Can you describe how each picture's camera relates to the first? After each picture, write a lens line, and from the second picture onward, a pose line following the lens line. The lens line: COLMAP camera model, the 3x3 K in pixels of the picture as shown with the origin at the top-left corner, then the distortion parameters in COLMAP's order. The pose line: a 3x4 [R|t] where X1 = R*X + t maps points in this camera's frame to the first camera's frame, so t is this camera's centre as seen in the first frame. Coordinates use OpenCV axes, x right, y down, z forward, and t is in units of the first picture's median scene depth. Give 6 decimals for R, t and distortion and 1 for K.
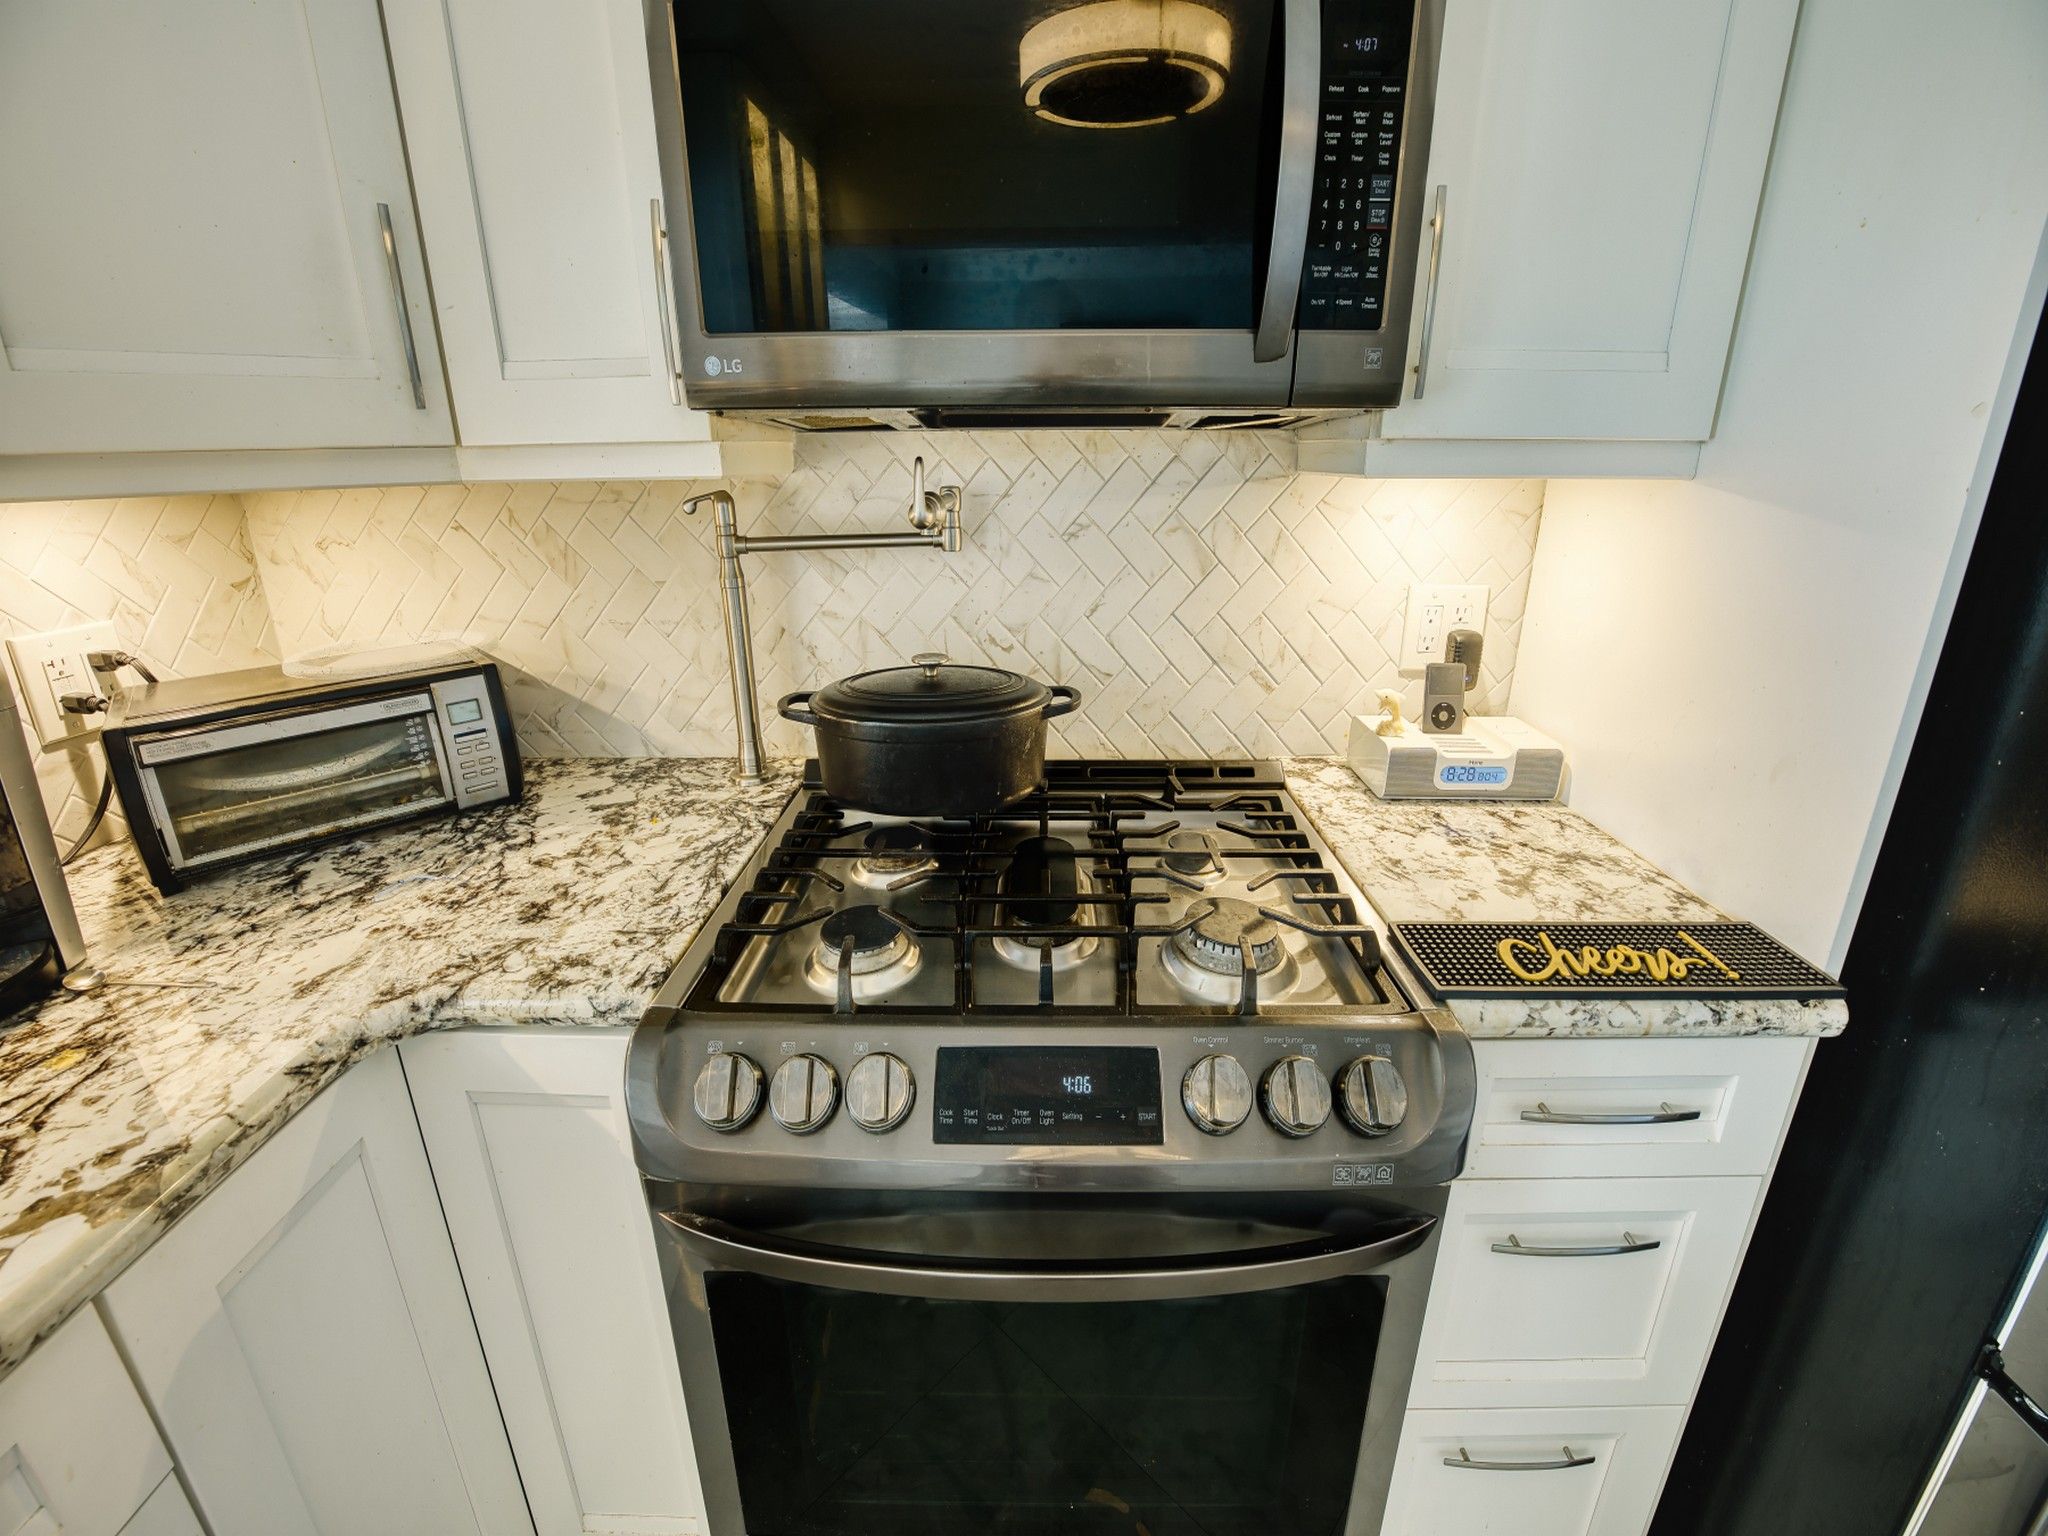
lens RADIAL K [[823.8, 0, 1040.2], [0, 823.8, 736.7], [0, 0, 1]] dist [-0.027410, -0.000472]
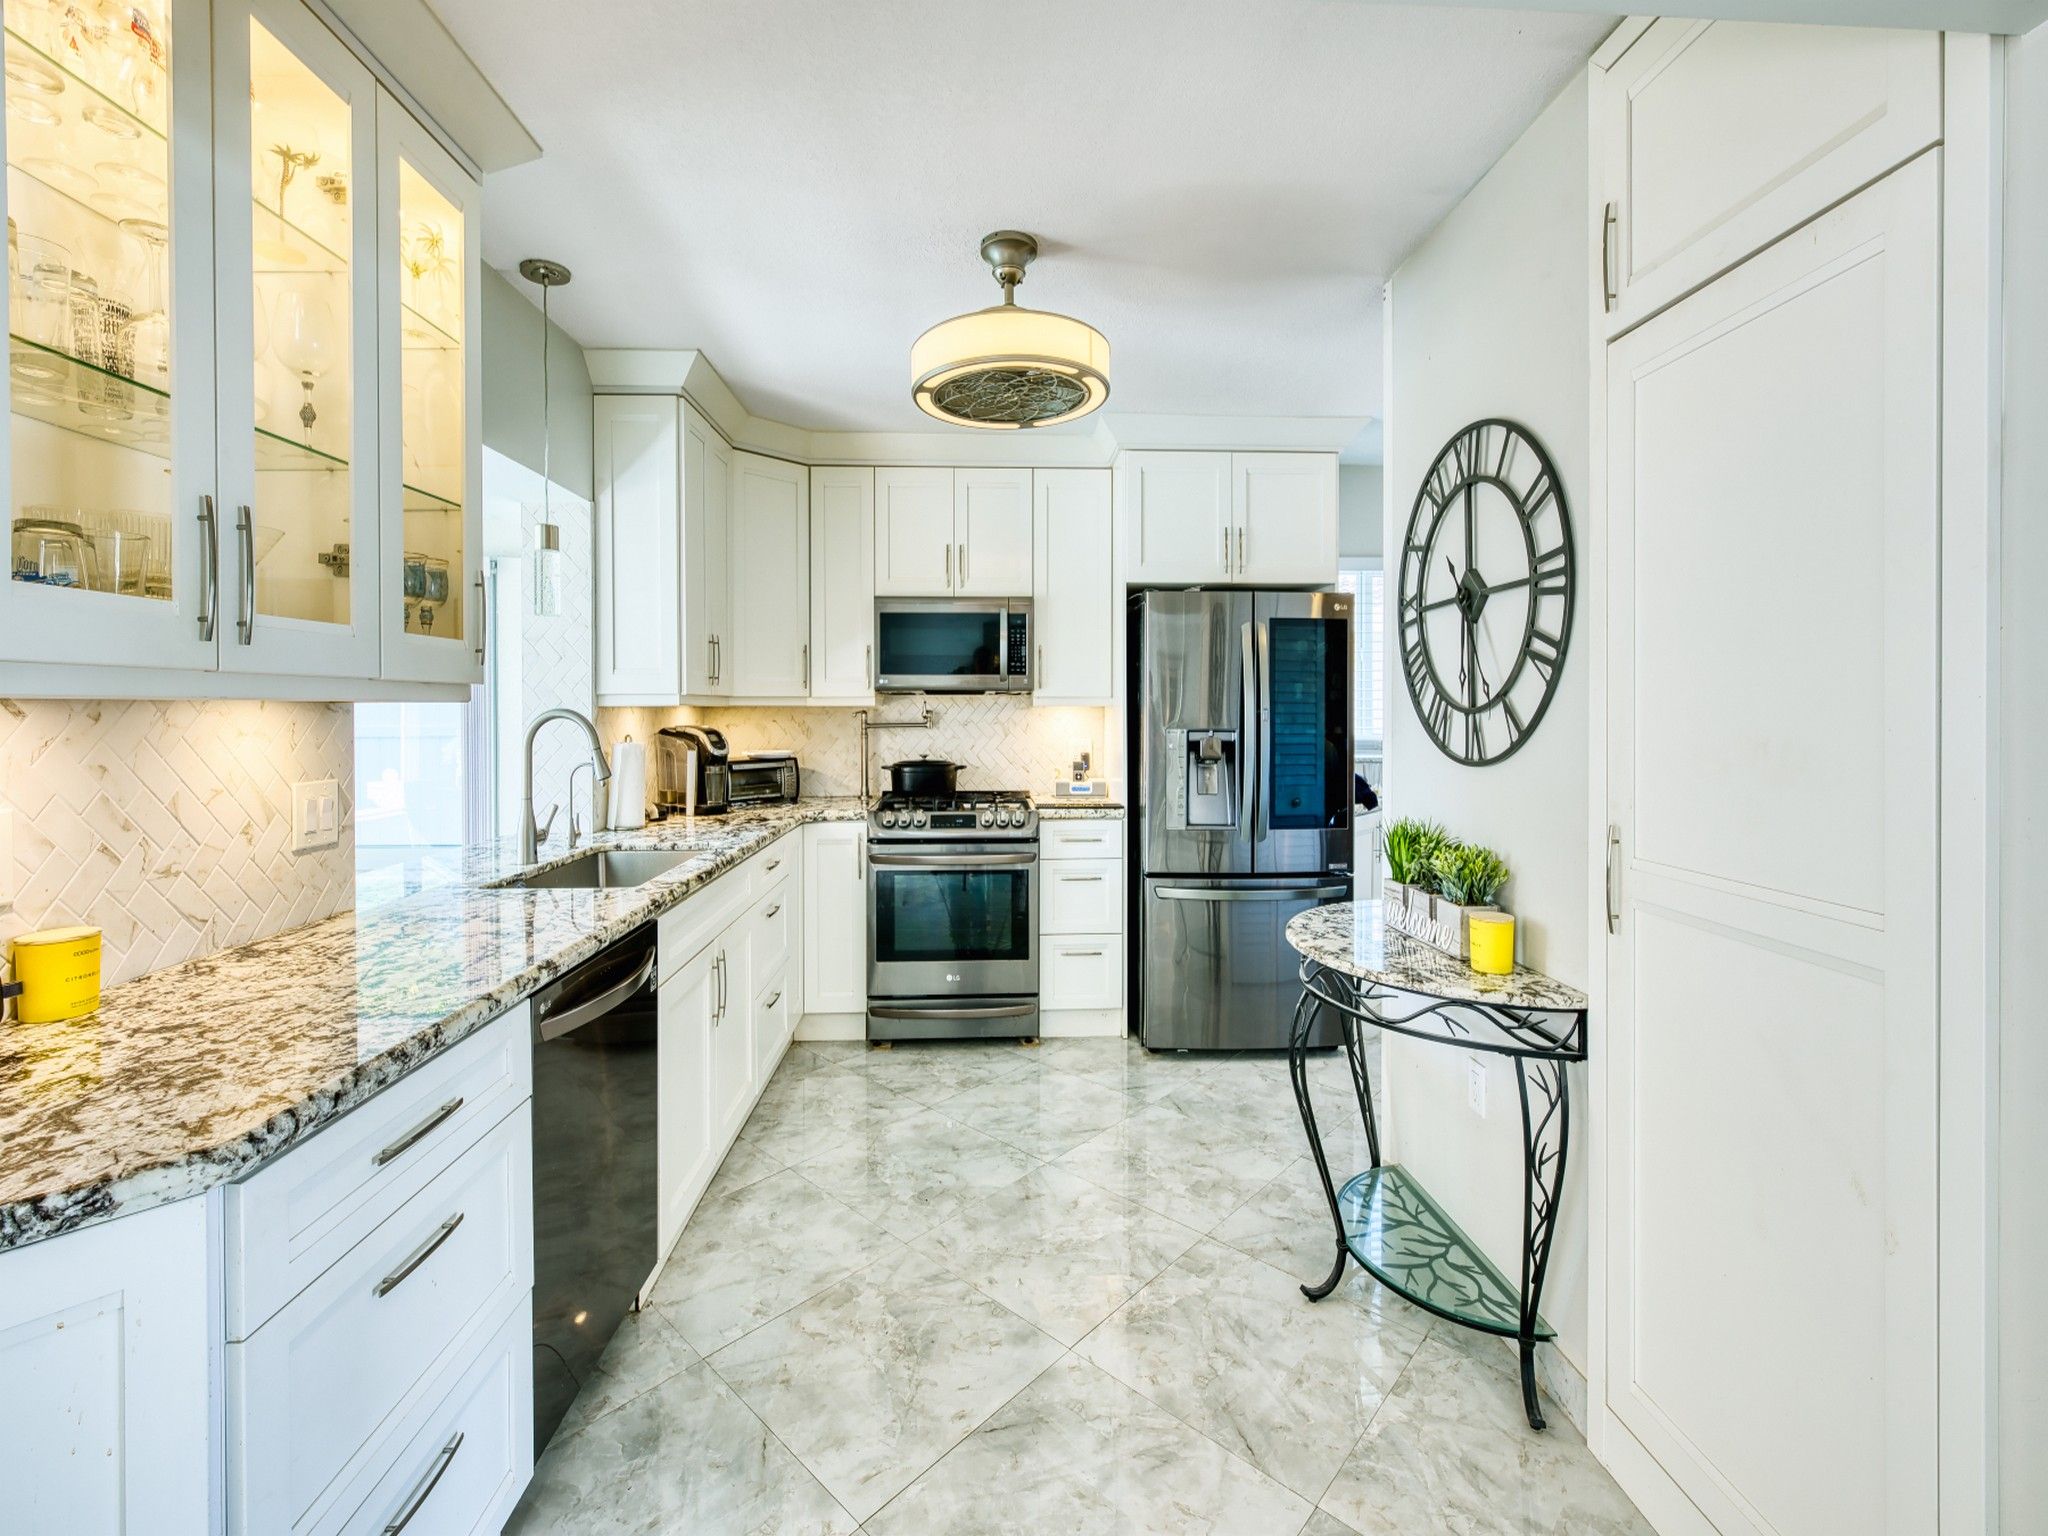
lens RADIAL K [[822.6, 0, 1025.9], [0, 822.6, 758.6], [0, 0, 1]] dist [-0.026769, 0.002431]
pose [[0.998320, -0.002408, 0.057887, 0.104516], [0.017957, 0.962792, -0.269646, 0.912216], [-0.055084, 0.270232, 0.961218, -2.515581]]
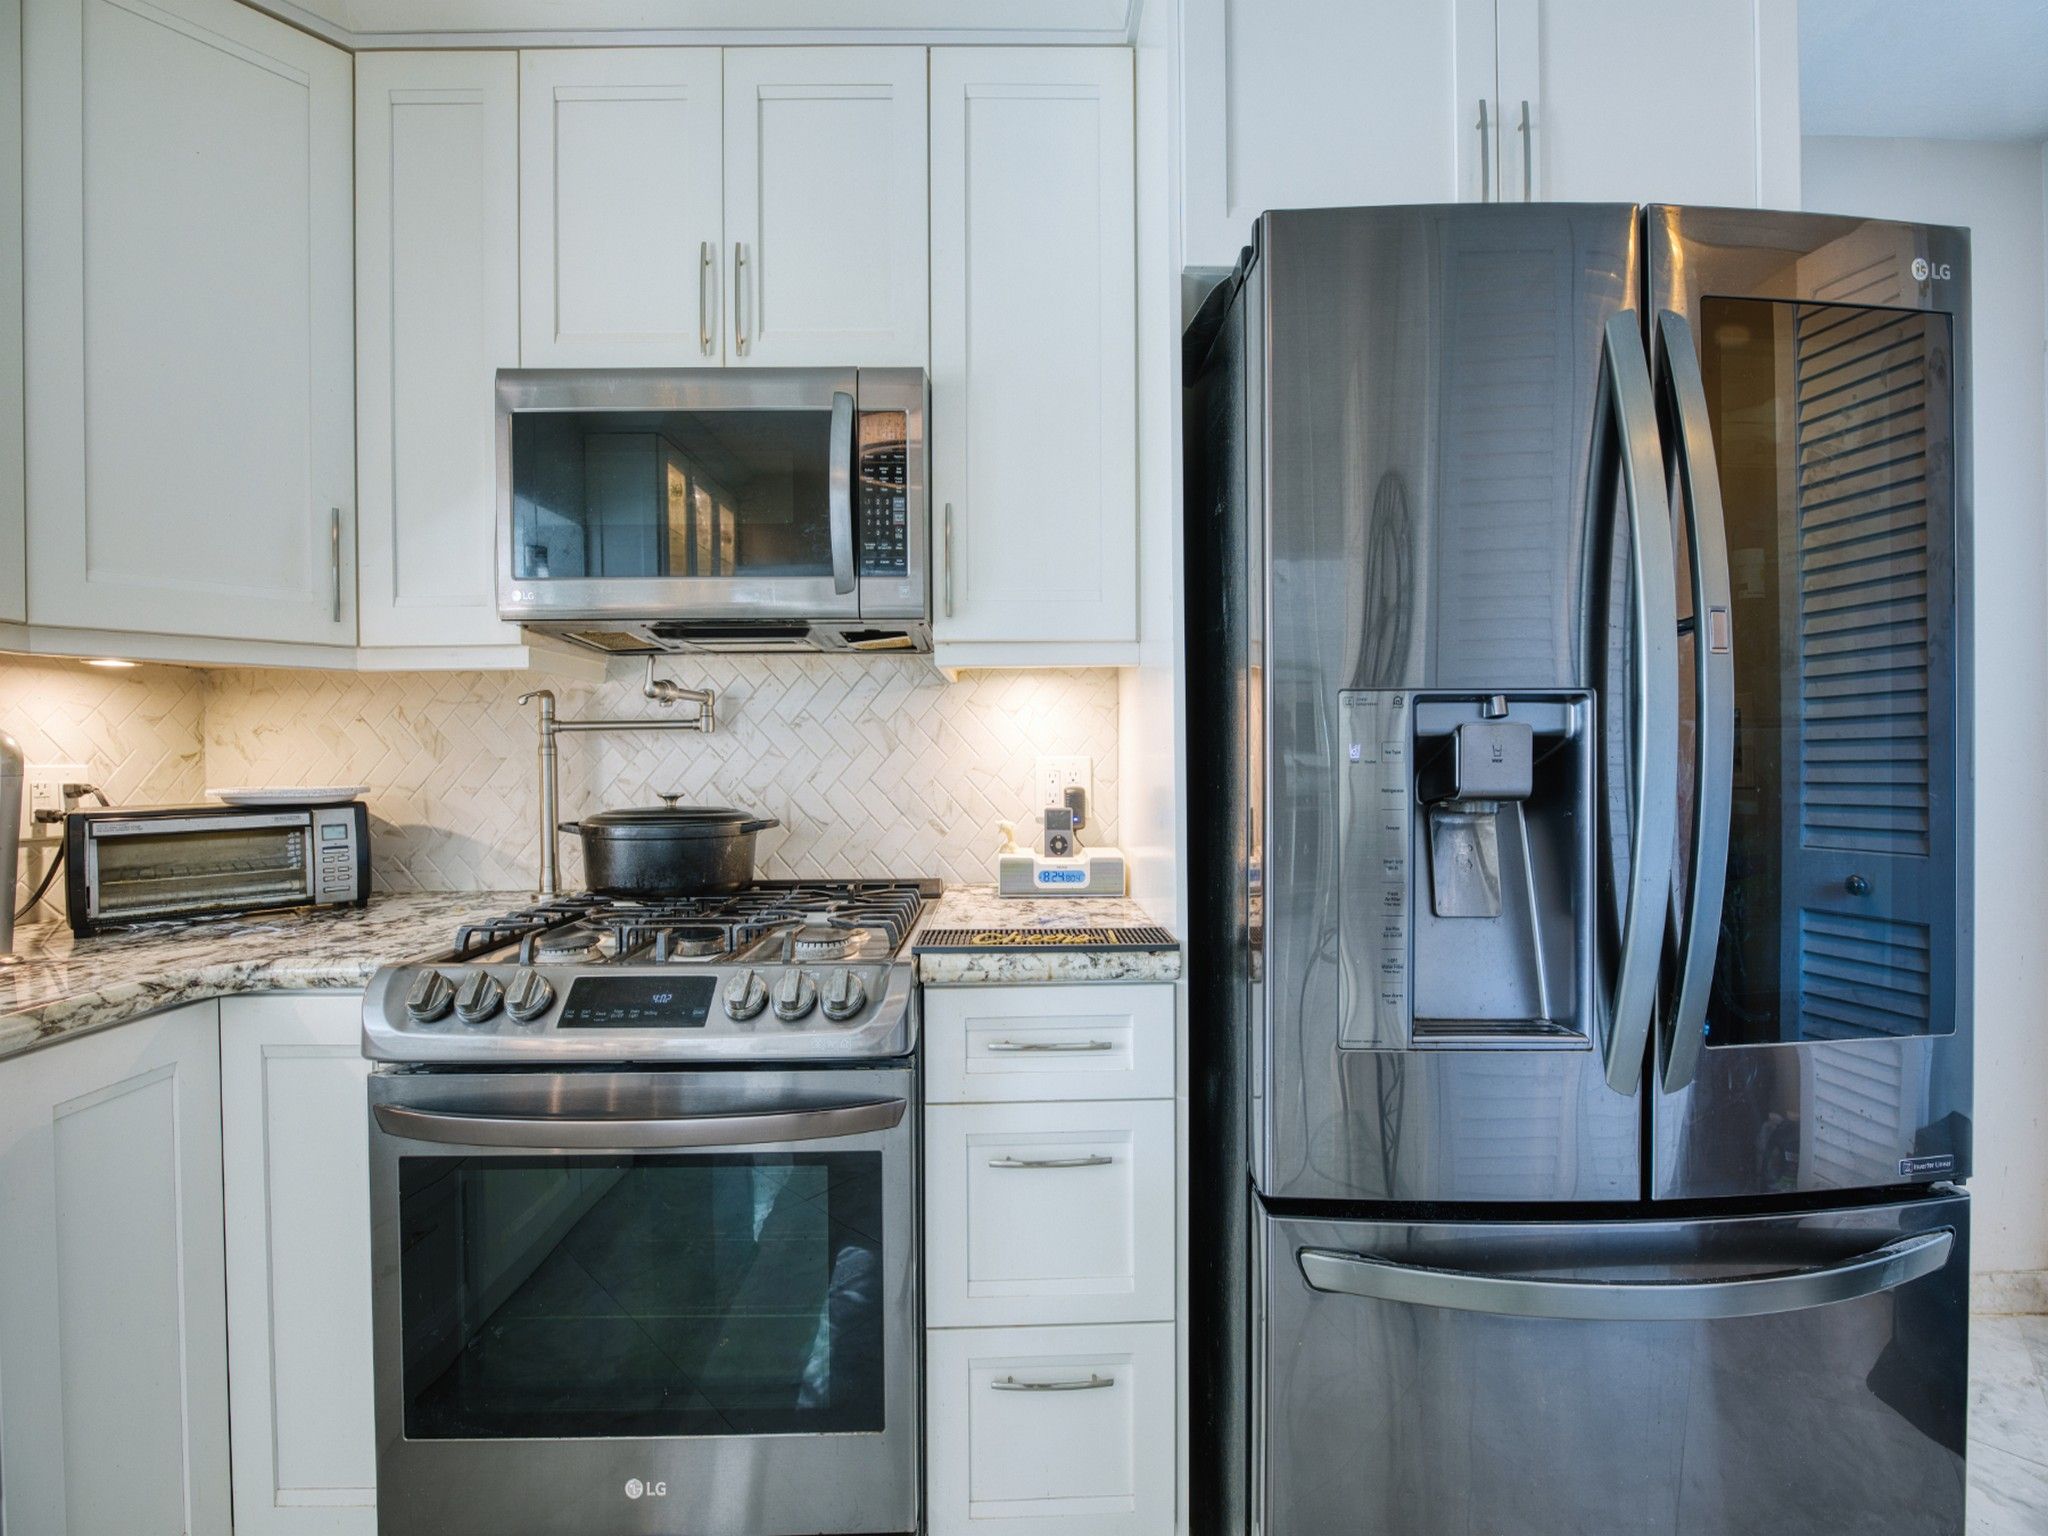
lens RADIAL K [[816.7, 0, 1013.3], [0, 816.7, 792.7], [0, 0, 1]] dist [-0.002380, -0.004794]
pose [[0.999701, -0.006137, 0.023657, 0.443537], [0.012648, 0.958168, -0.285926, 0.327494], [-0.020913, 0.286140, 0.957960, -0.399843]]
